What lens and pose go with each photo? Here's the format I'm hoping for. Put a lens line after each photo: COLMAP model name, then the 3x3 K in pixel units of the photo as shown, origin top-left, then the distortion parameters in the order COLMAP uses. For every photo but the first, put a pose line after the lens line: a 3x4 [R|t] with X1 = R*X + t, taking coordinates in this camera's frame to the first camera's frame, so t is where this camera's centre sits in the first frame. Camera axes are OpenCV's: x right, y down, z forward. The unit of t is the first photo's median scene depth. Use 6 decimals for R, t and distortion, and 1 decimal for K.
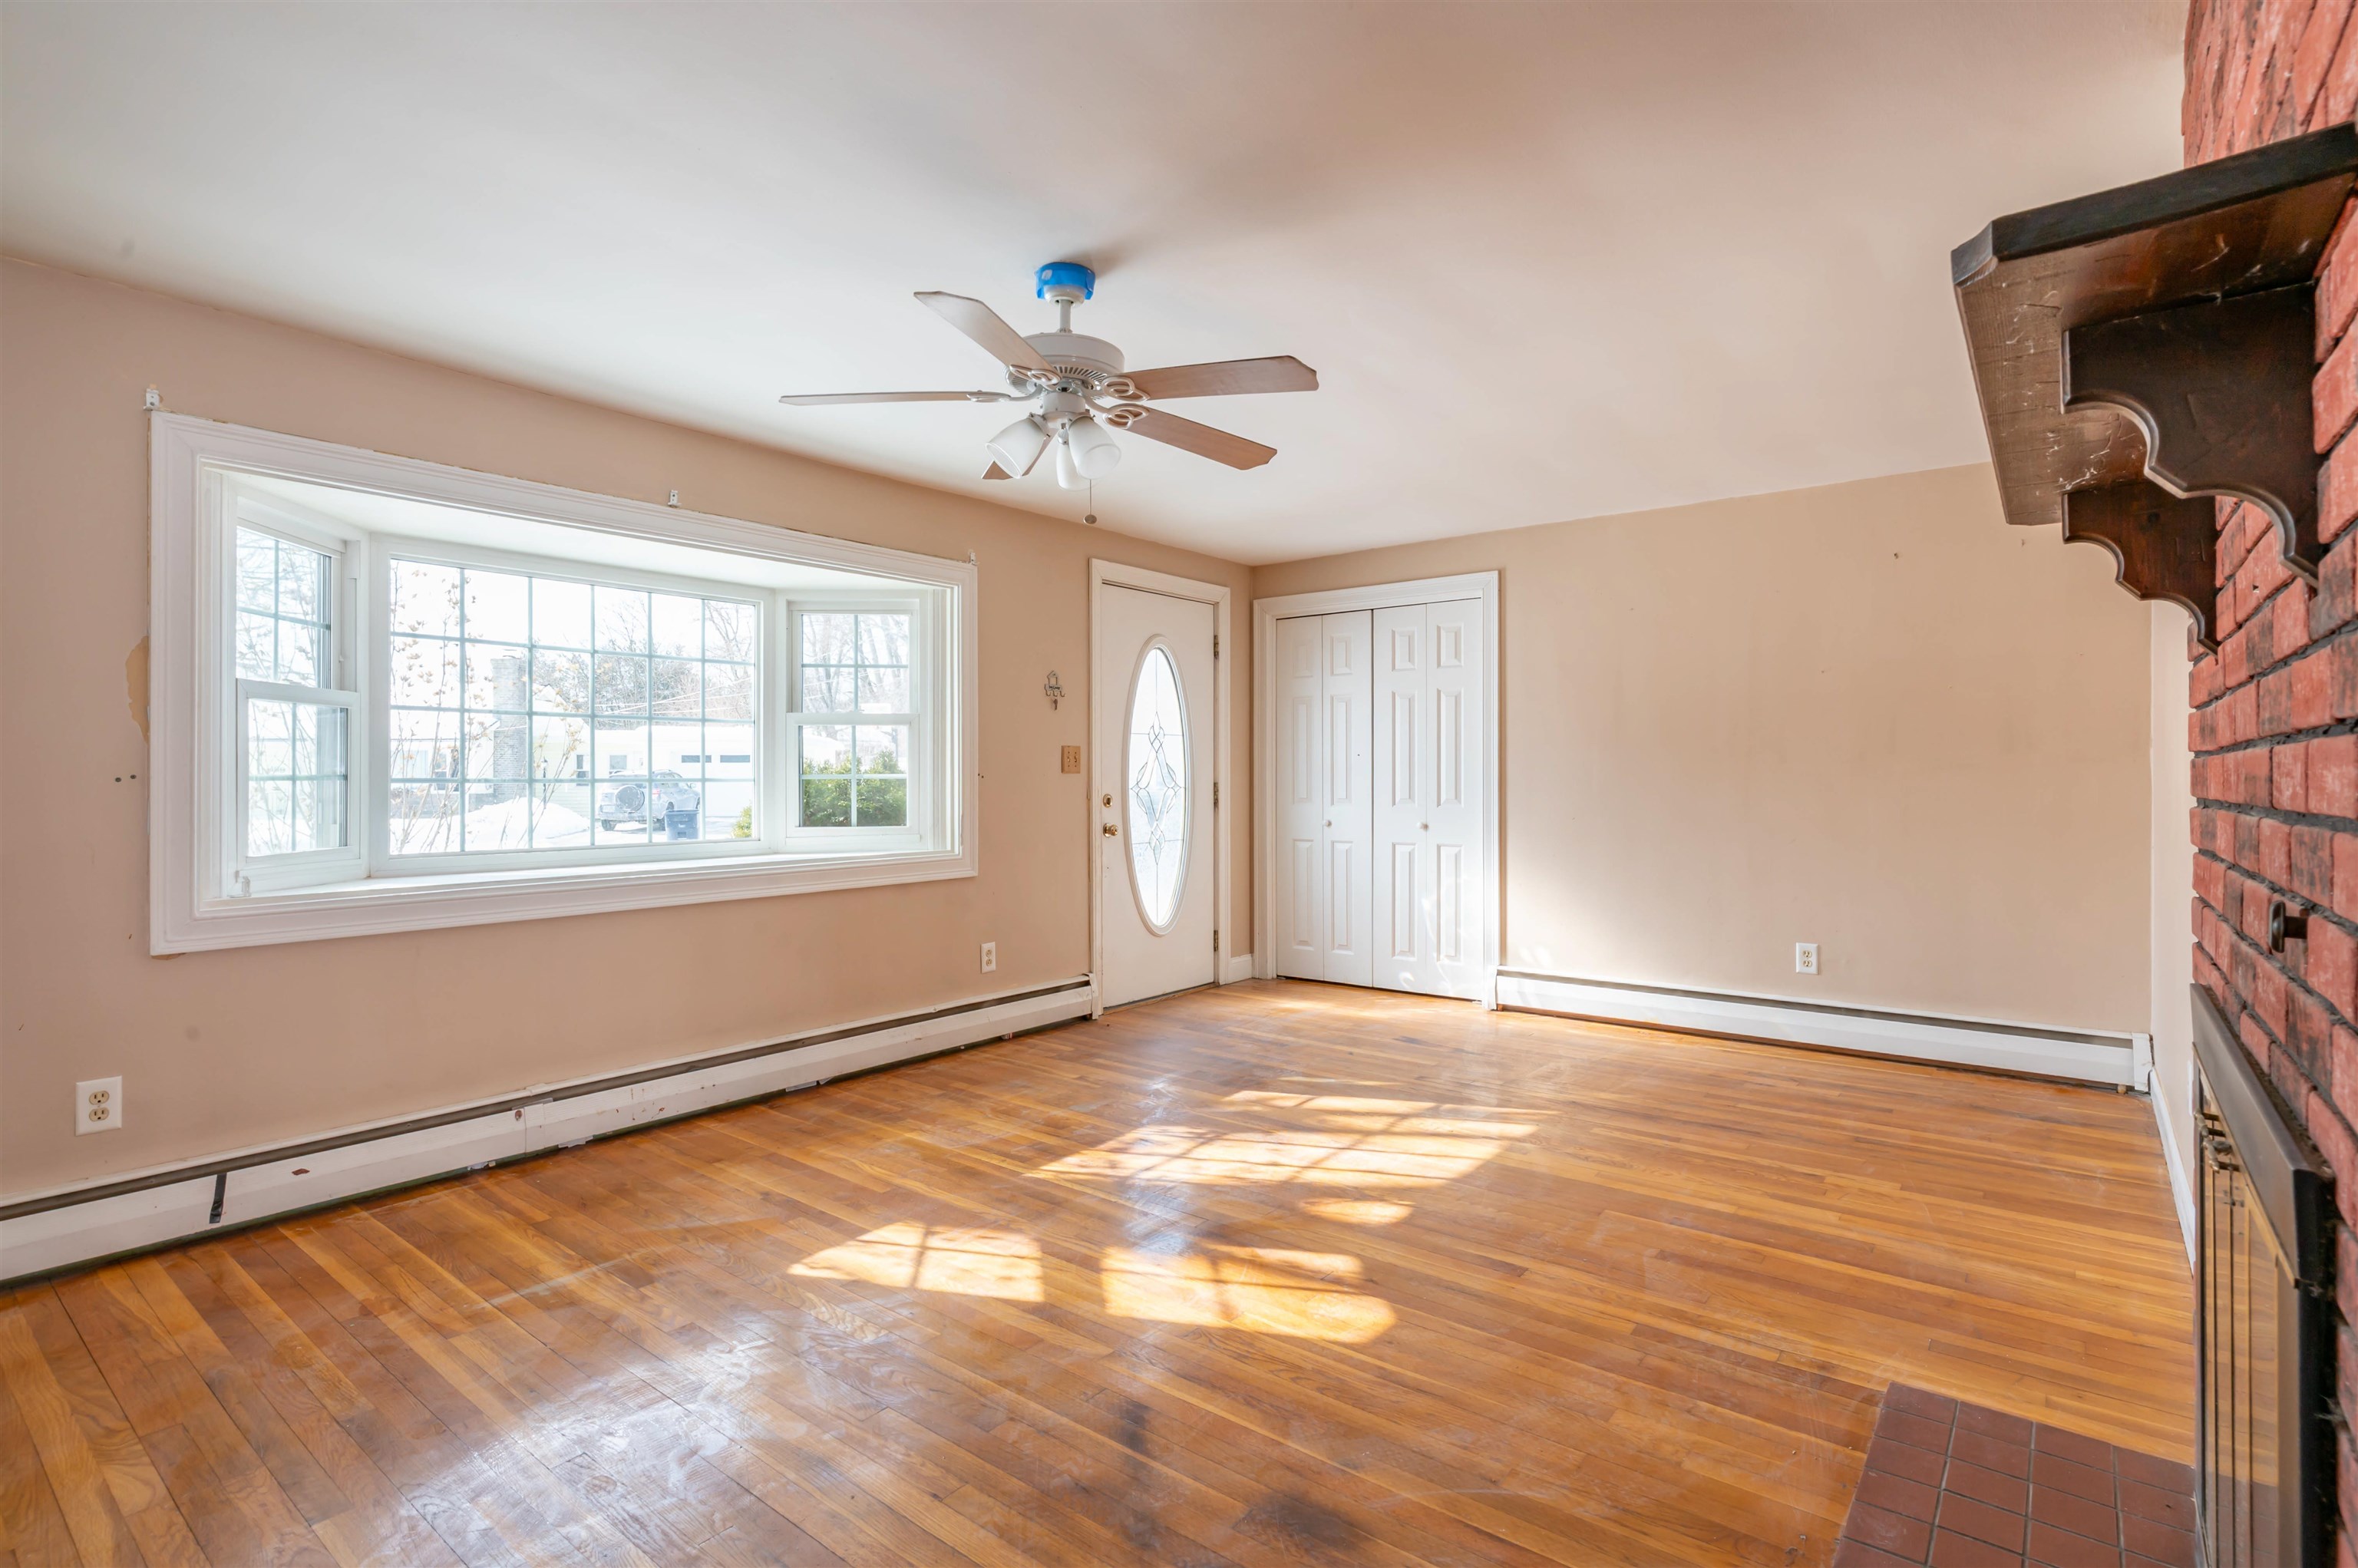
lens RADIAL K [[1141.2, 0, 1148.6], [0, 1141.2, 774.2], [0, 0, 1]] dist [-0.006480, 0.004148]
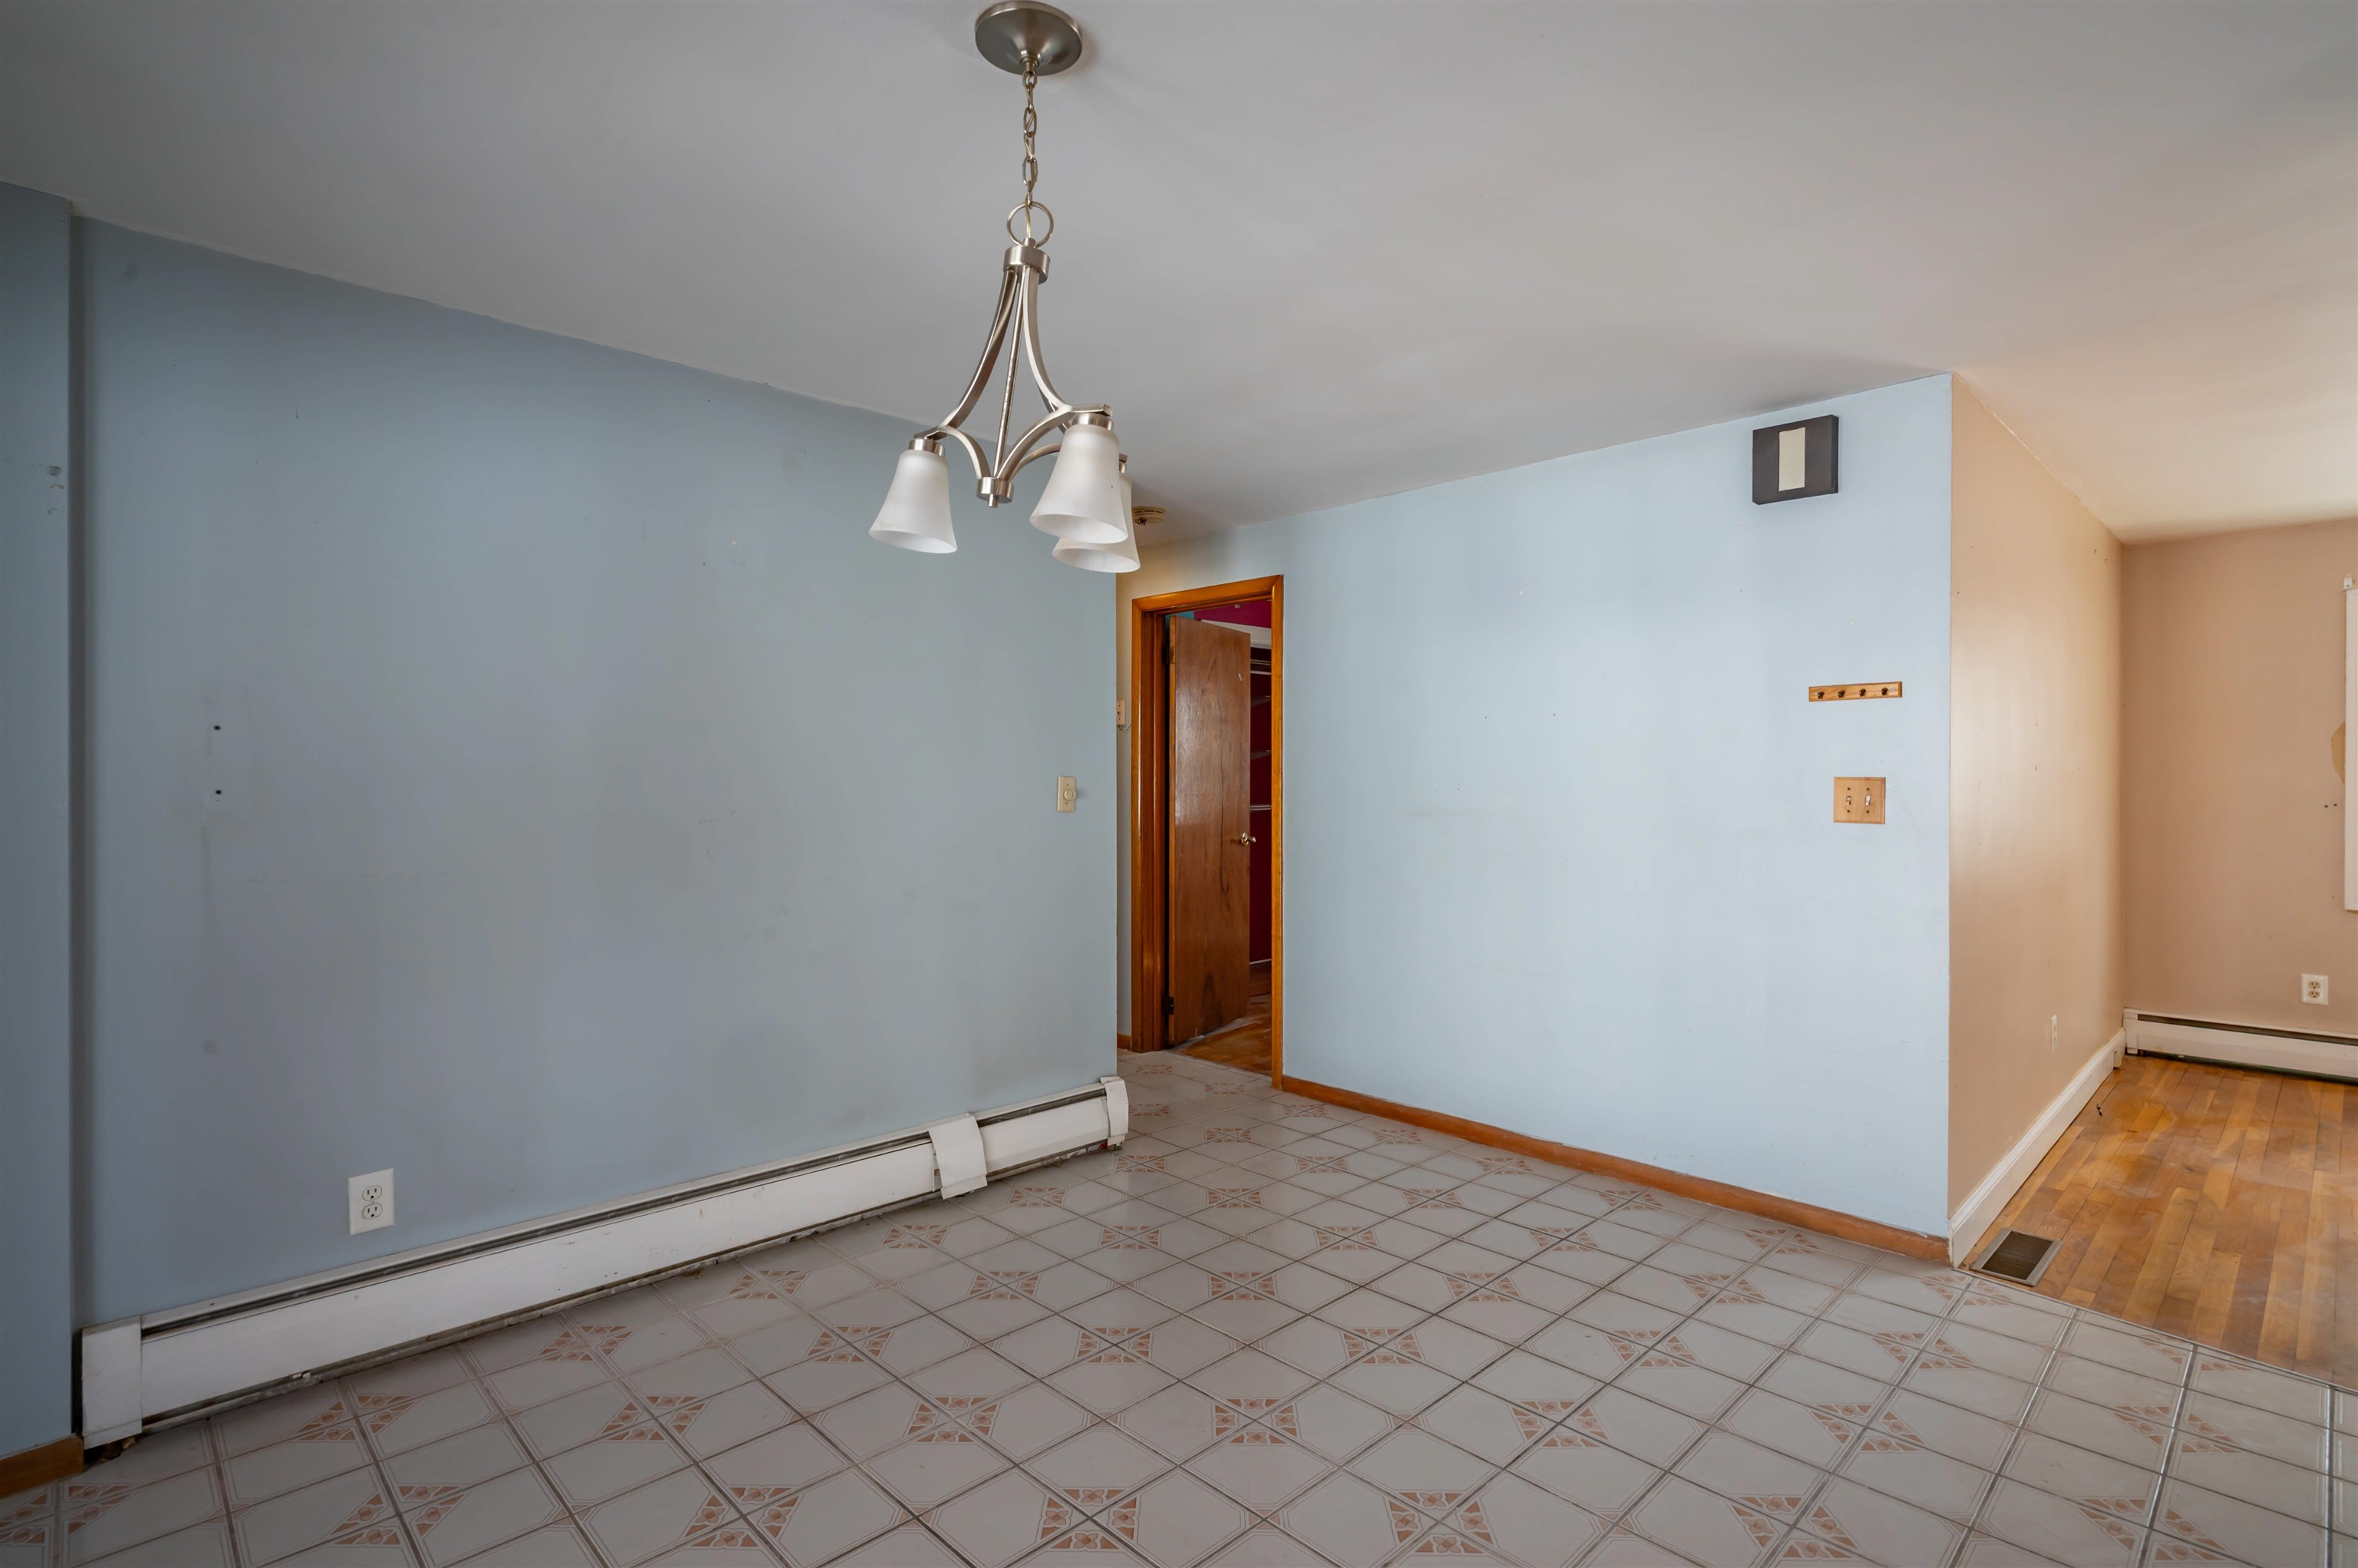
lens RADIAL K [[1141.2, 0, 1190.4], [0, 1141.2, 774.8], [0, 0, 1]] dist [-0.006480, 0.004148]
pose [[-0.116811, 0.001070, -0.993154, 0.819576], [-0.001197, 0.999999, 0.001219, -0.034796], [0.993153, 0.001331, -0.116810, -0.419140]]
